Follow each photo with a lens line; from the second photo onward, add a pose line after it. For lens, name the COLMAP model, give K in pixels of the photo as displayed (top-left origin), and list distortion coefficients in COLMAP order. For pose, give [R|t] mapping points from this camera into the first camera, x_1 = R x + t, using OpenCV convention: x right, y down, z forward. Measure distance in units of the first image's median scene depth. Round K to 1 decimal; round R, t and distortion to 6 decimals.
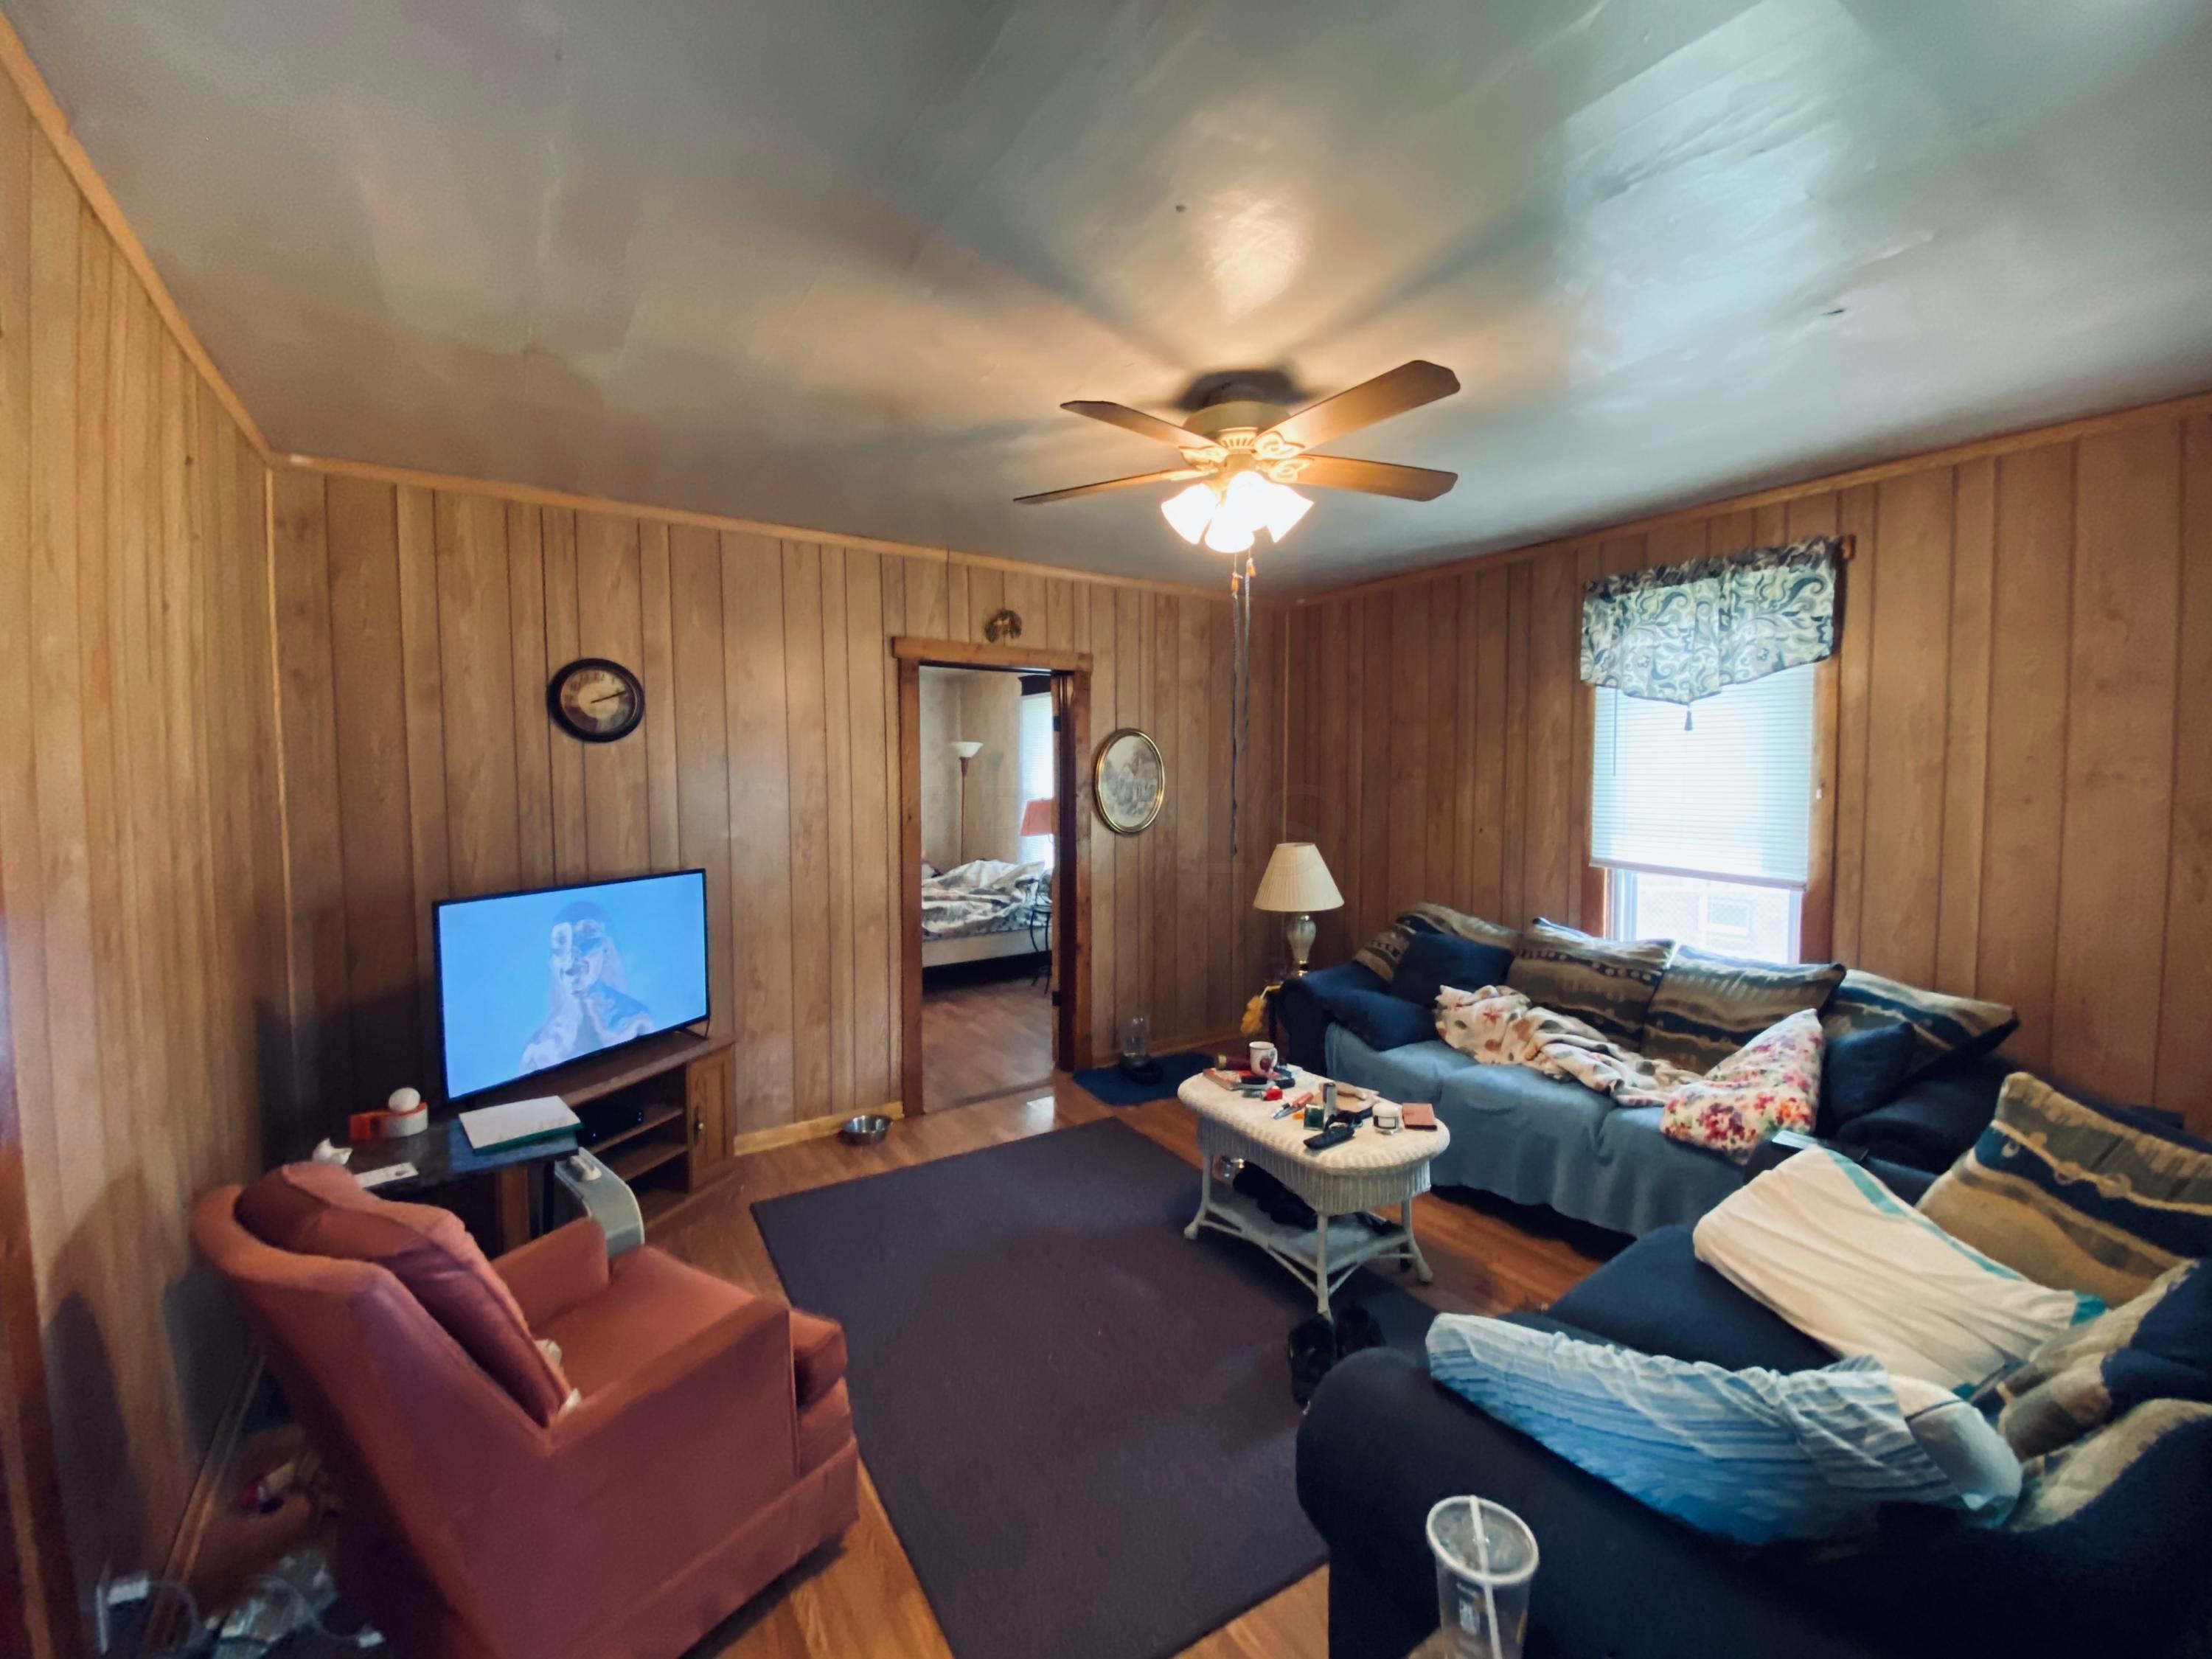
lens RADIAL K [[899.0, 0, 1106.2], [0, 899.0, 815.4], [0, 0, 1]] dist [0.046655, -0.021232]
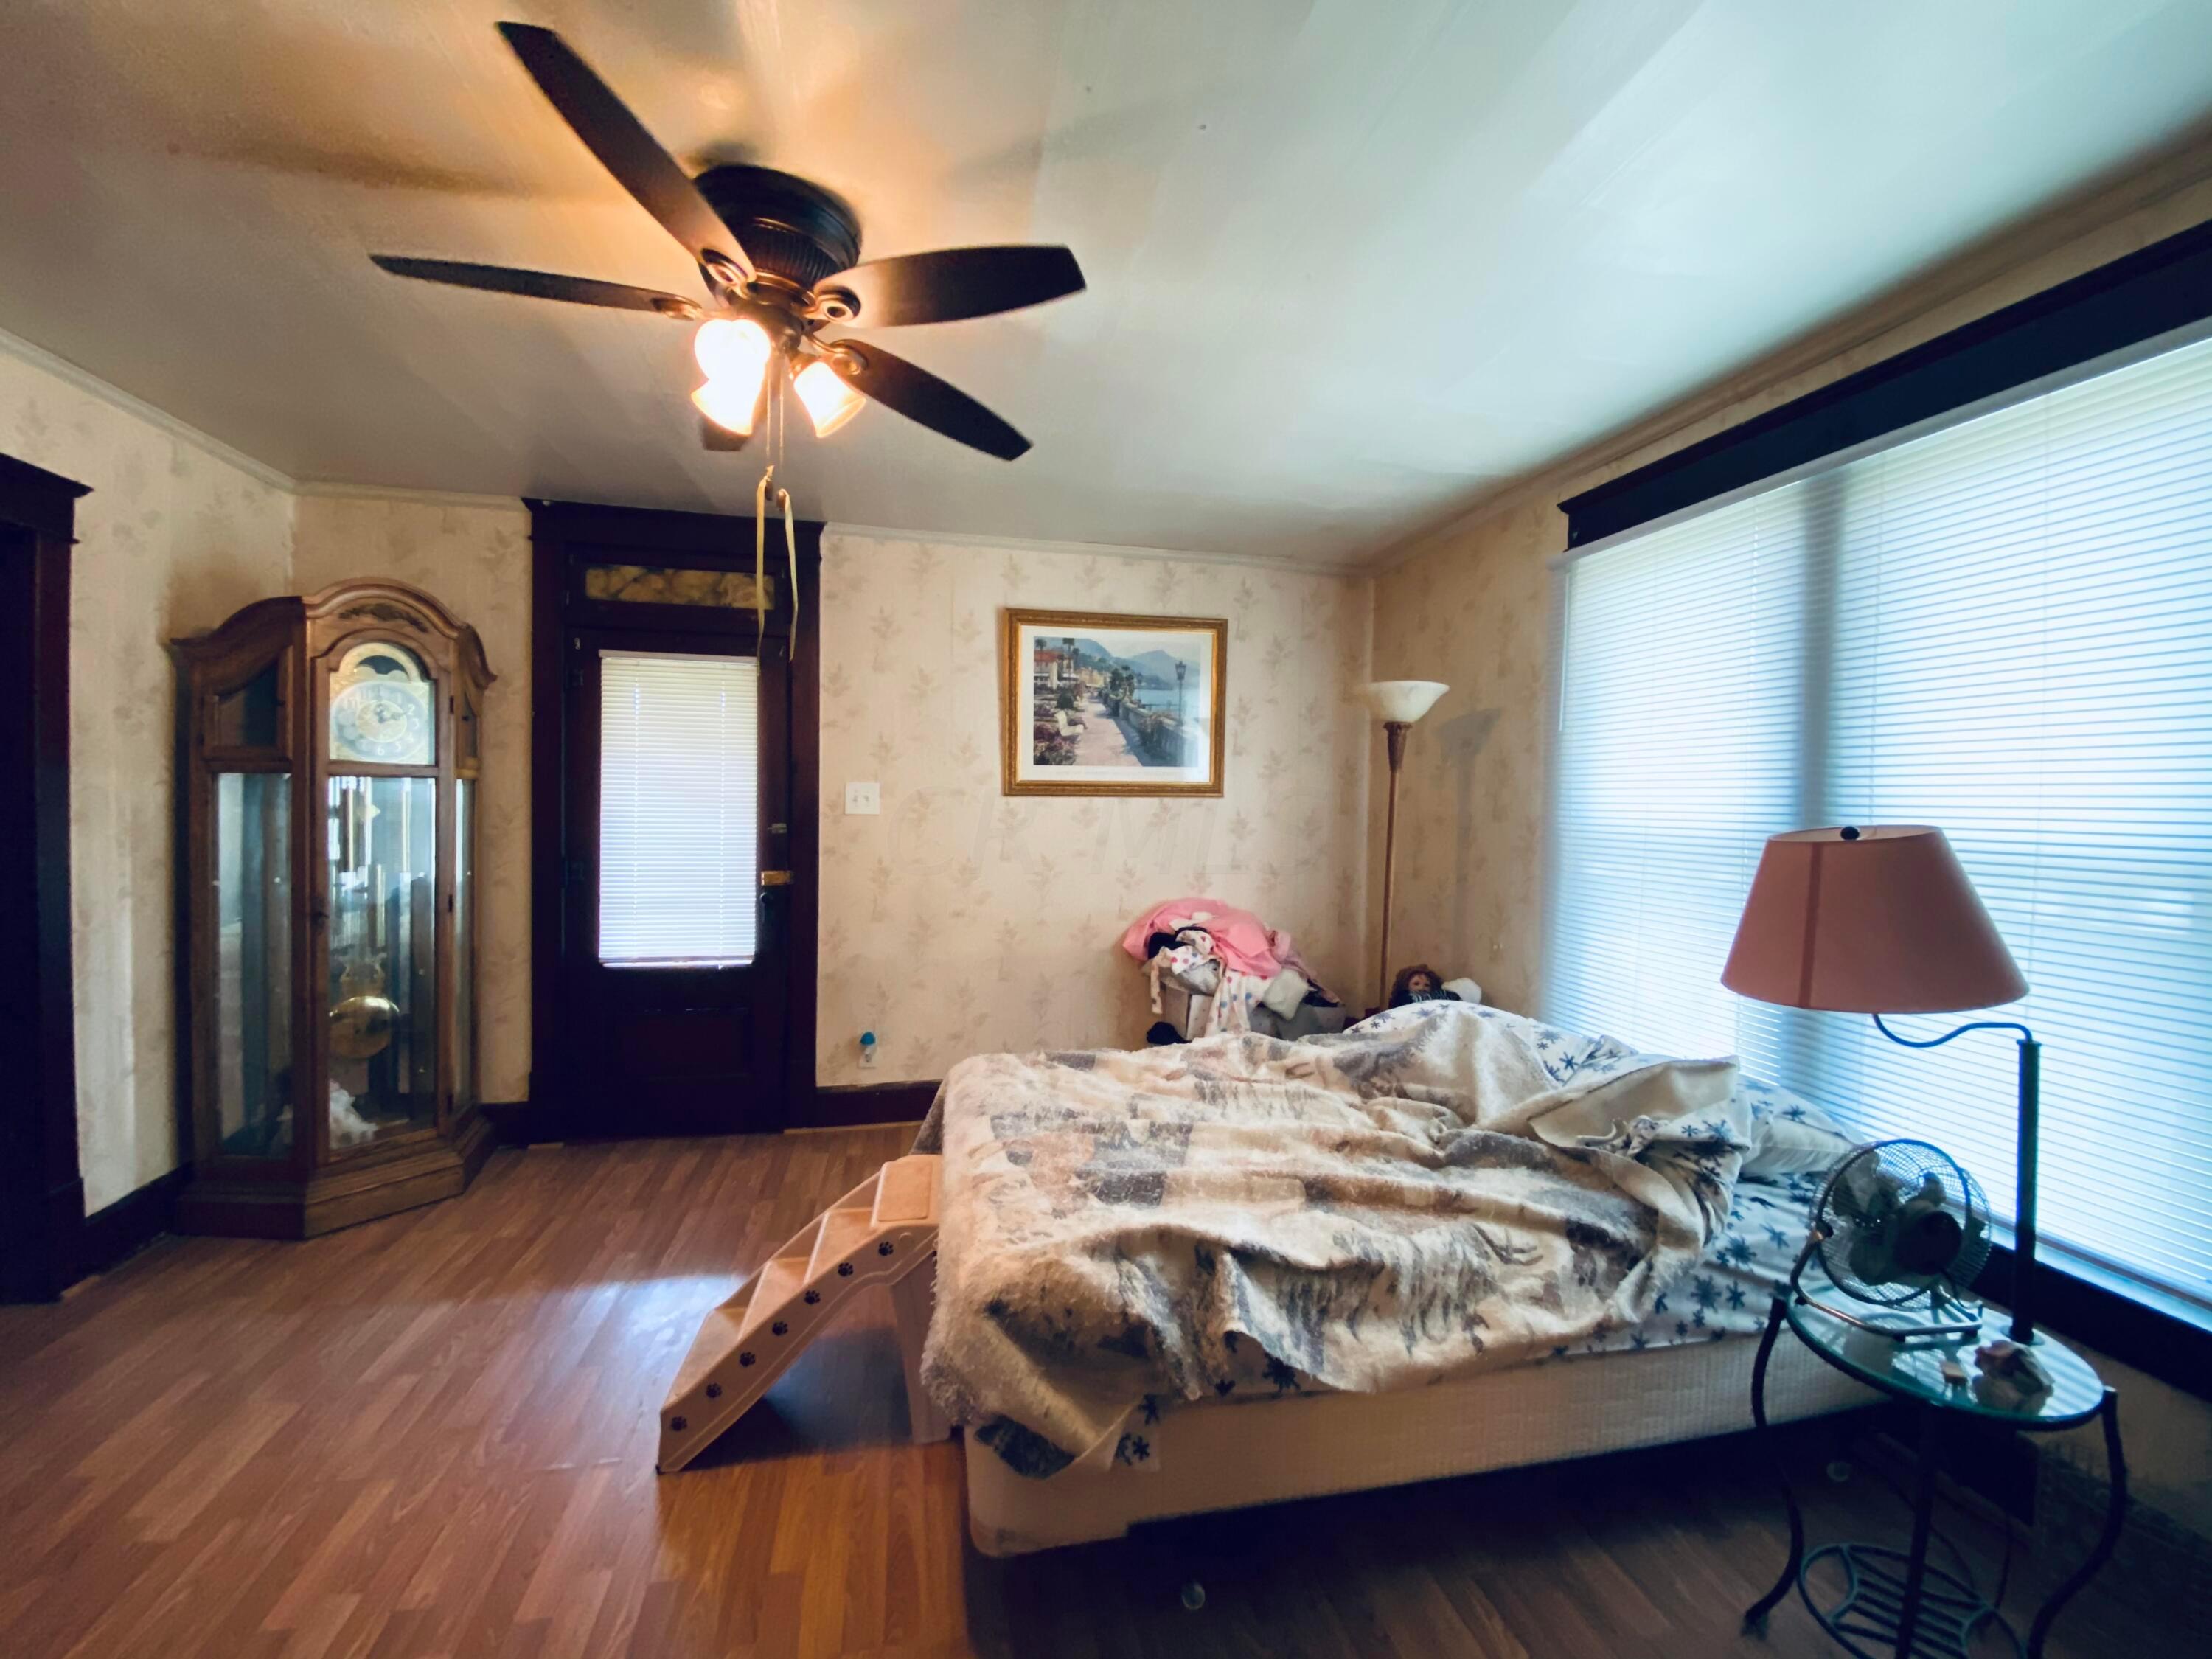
lens RADIAL K [[875.7, 0, 1078.3], [0, 875.7, 811.4], [0, 0, 1]] dist [0.110519, -0.051469]
pose [[0.914232, 0.015215, -0.404905, -0.127272], [-0.022970, 0.999634, -0.014300, -0.015932], [0.404539, 0.022374, 0.914247, 0.586147]]
